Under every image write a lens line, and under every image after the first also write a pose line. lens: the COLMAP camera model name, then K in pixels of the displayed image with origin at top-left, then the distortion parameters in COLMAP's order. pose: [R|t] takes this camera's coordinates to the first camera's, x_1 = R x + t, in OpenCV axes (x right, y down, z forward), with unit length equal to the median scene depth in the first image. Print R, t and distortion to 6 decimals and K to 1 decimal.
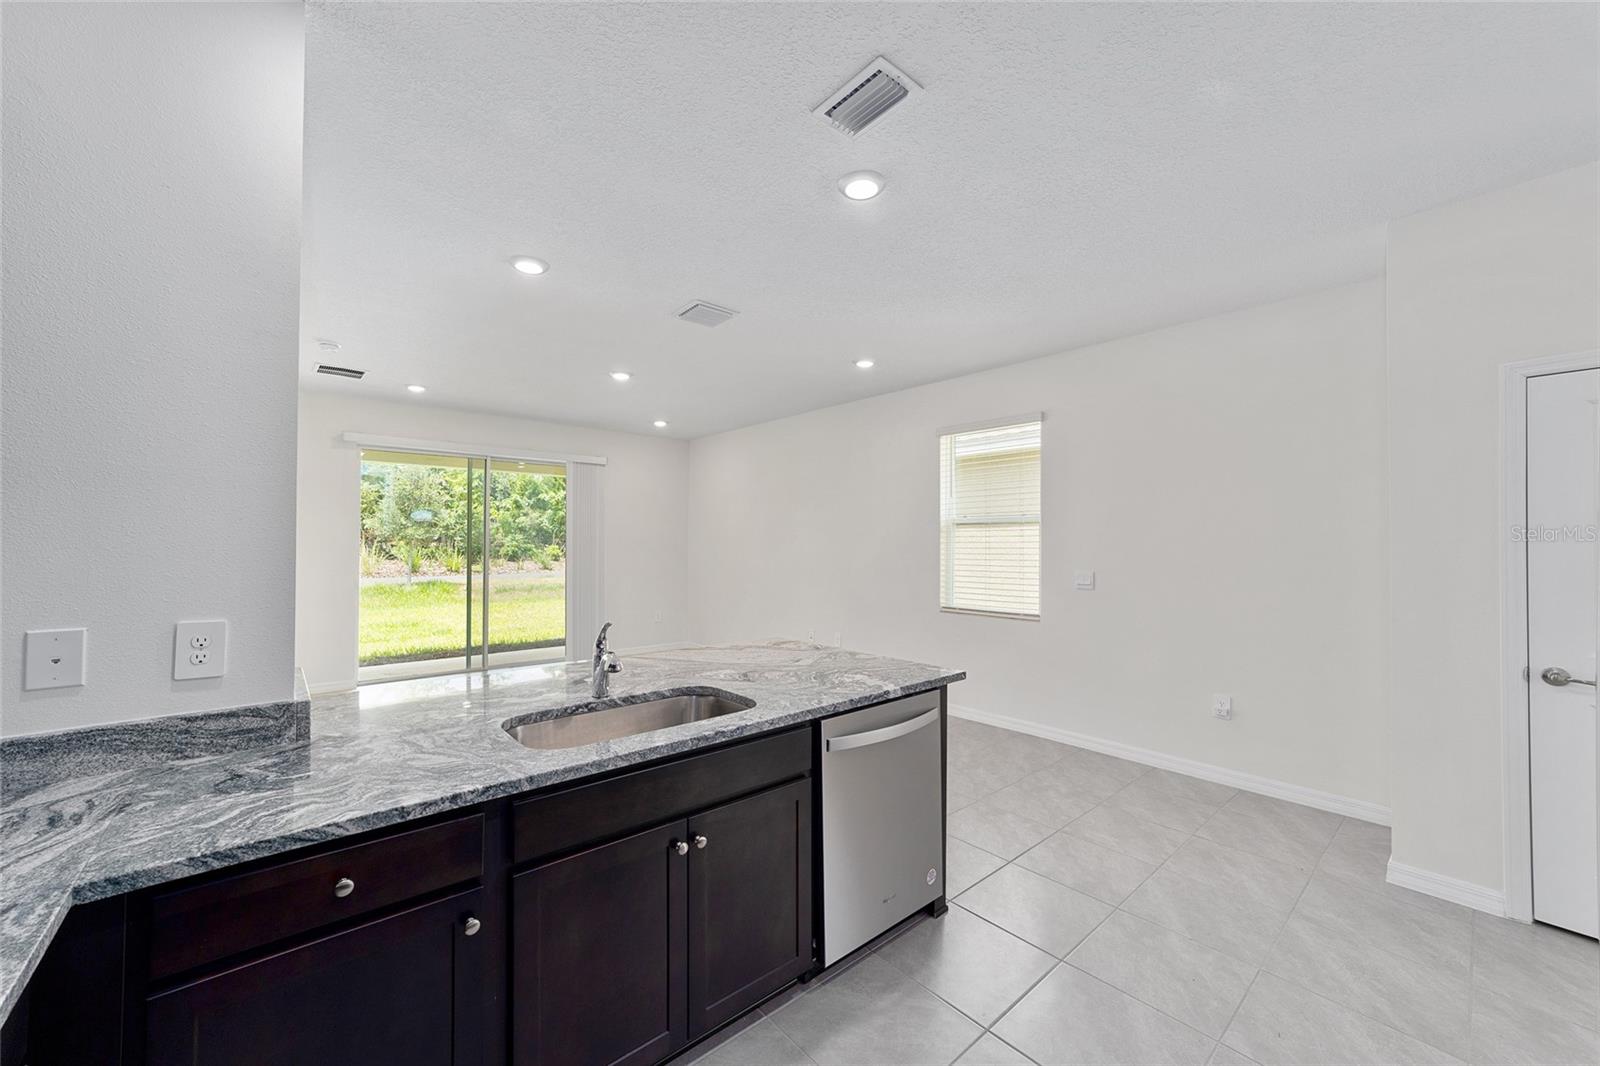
lens RADIAL K [[619.5, 0, 812.5], [0, 619.5, 539.1], [0, 0, 1]] dist [-0.019143, 0.009696]
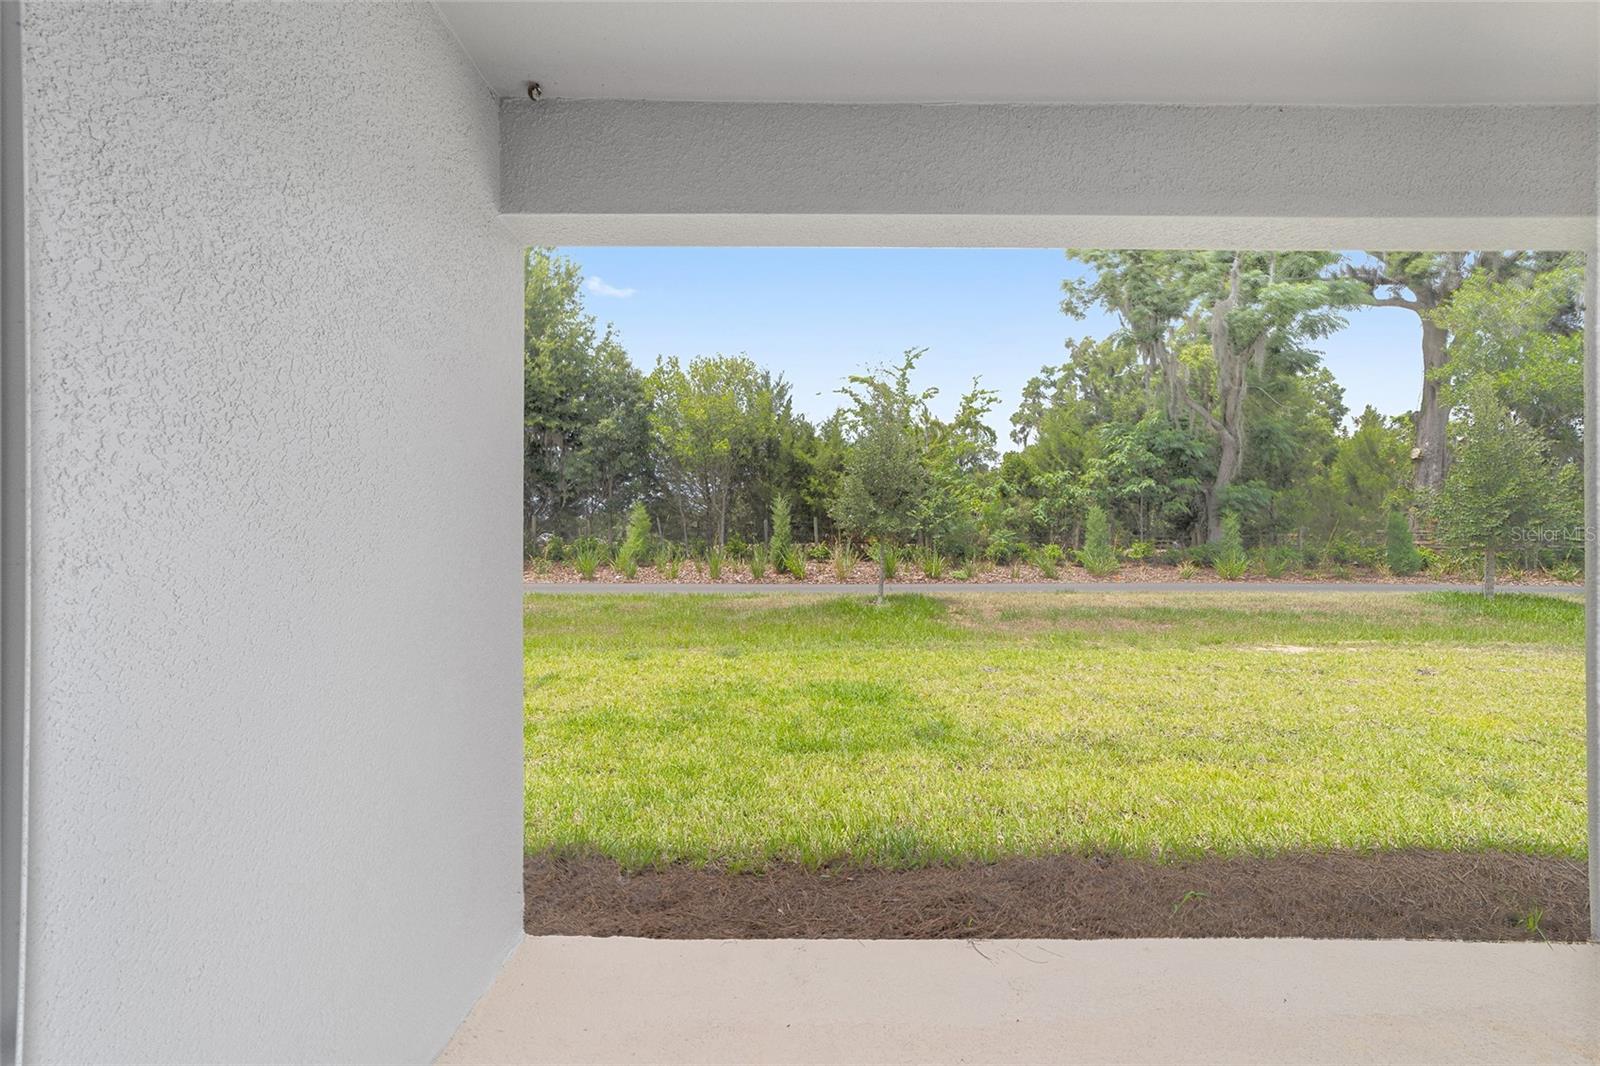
lens RADIAL K [[622.4, 0, 808.9], [0, 622.4, 539.4], [0, 0, 1]] dist [-0.014694, 0.008529]
pose [[0.757258, -0.009138, -0.653052, -0.165042], [0.005619, 0.999956, -0.007477, 0.008143], [0.653092, 0.001993, 0.757276, 0.266430]]
